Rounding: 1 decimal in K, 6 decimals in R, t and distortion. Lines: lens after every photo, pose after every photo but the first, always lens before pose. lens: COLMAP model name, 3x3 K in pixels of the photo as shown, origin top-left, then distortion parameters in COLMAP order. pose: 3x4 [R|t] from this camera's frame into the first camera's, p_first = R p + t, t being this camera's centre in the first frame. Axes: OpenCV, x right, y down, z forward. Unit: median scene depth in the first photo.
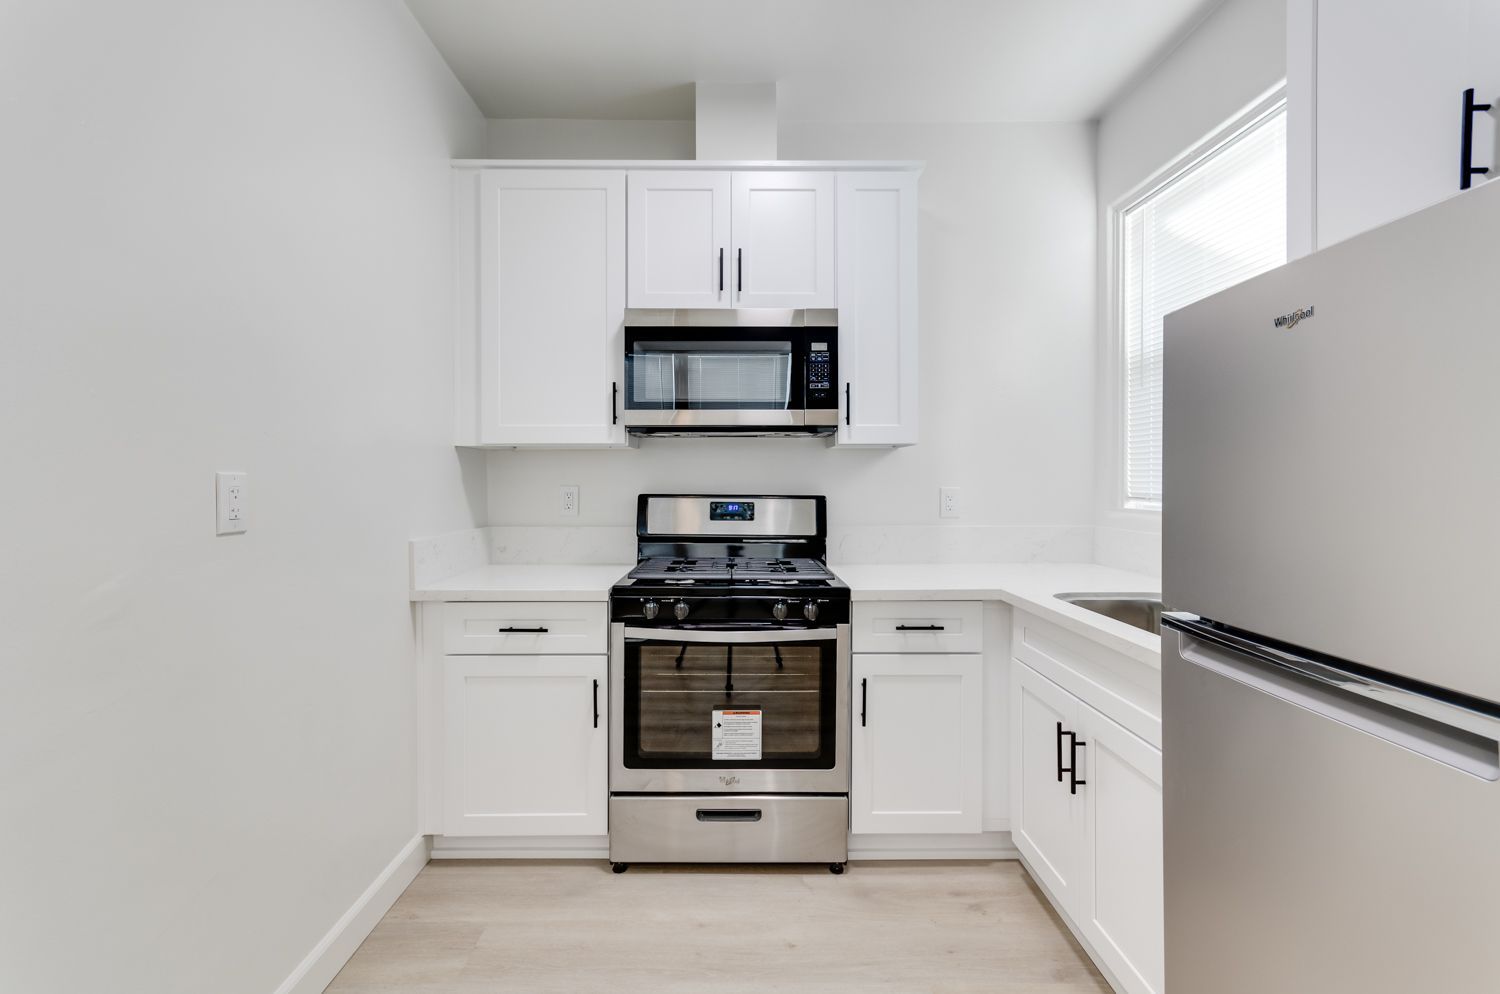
lens RADIAL K [[675.3, 0, 755.8], [0, 675.3, 488.2], [0, 0, 1]] dist [0.004397, -0.000095]
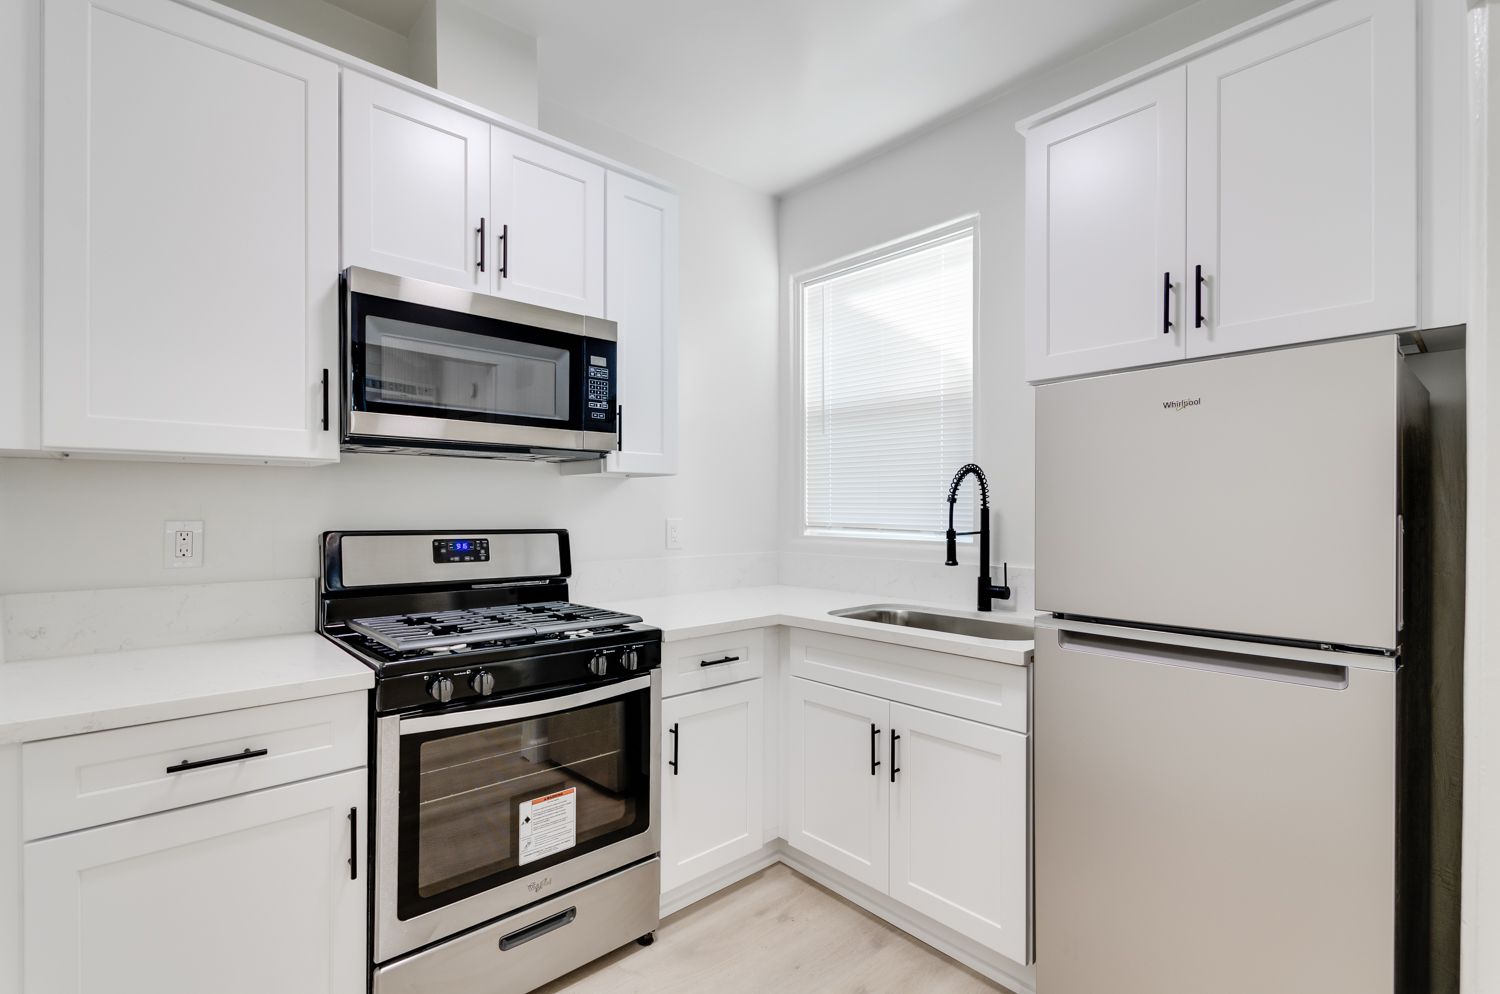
lens RADIAL K [[675.3, 0, 754.2], [0, 675.3, 516.7], [0, 0, 1]] dist [0.004397, -0.000095]
pose [[0.751704, -0.004849, 0.659483, -0.343729], [0.005692, 0.999983, 0.000864, -0.005285], [-0.659477, 0.003104, 0.751719, 0.203139]]
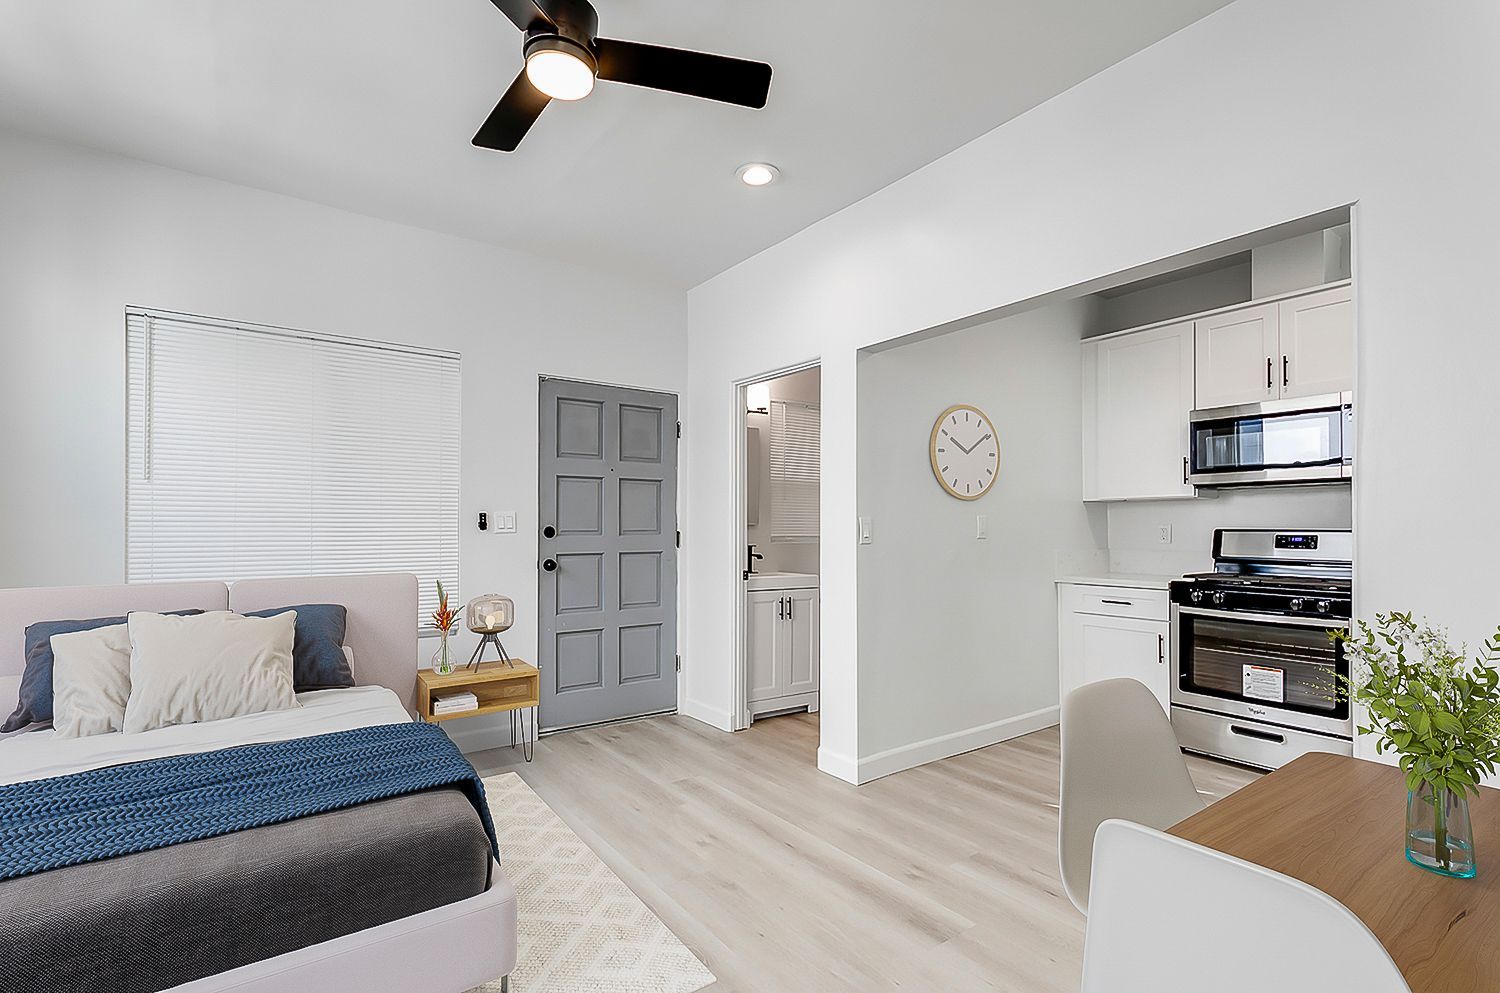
lens RADIAL K [[697.9, 0, 709.1], [0, 697.9, 526.0], [0, 0, 1]] dist [0.005085, 0.000378]
pose [[0.554269, -0.003664, -0.832330, 0.547750], [-0.011179, 0.999867, -0.011846, 0.036804], [0.832263, 0.015870, 0.554154, -0.852406]]
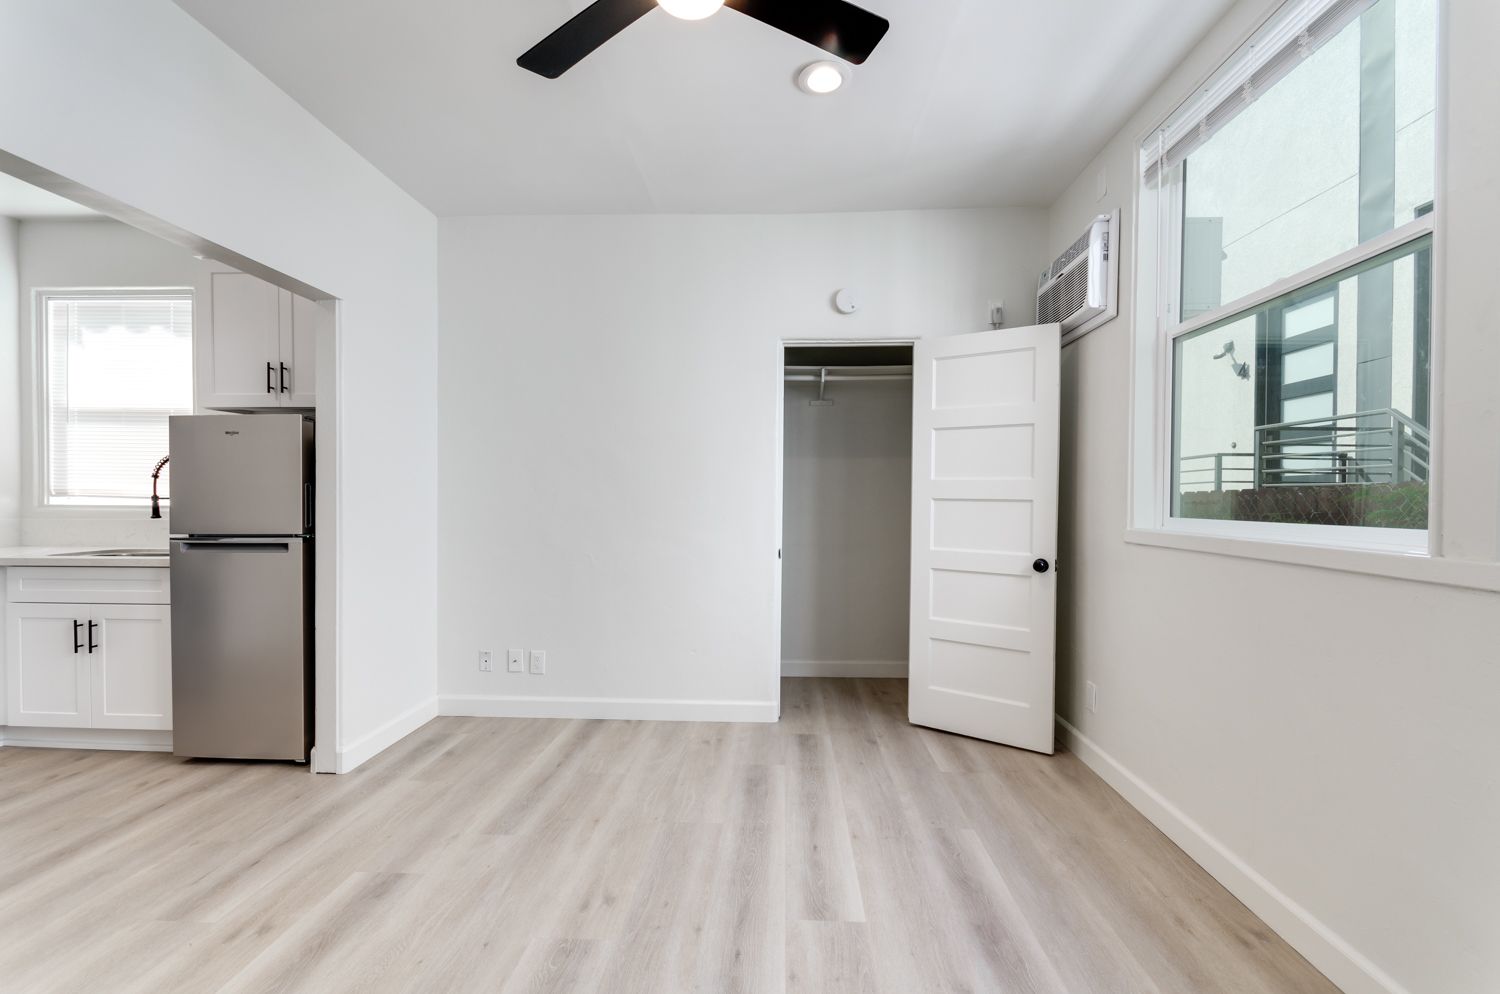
lens RADIAL K [[675.3, 0, 740.8], [0, 675.3, 494.8], [0, 0, 1]] dist [0.004397, -0.000095]
pose [[0.092439, -0.008575, 0.995681, -0.868265], [0.013549, 0.999881, 0.007354, 0.020268], [-0.995626, 0.012811, 0.092544, -0.676870]]
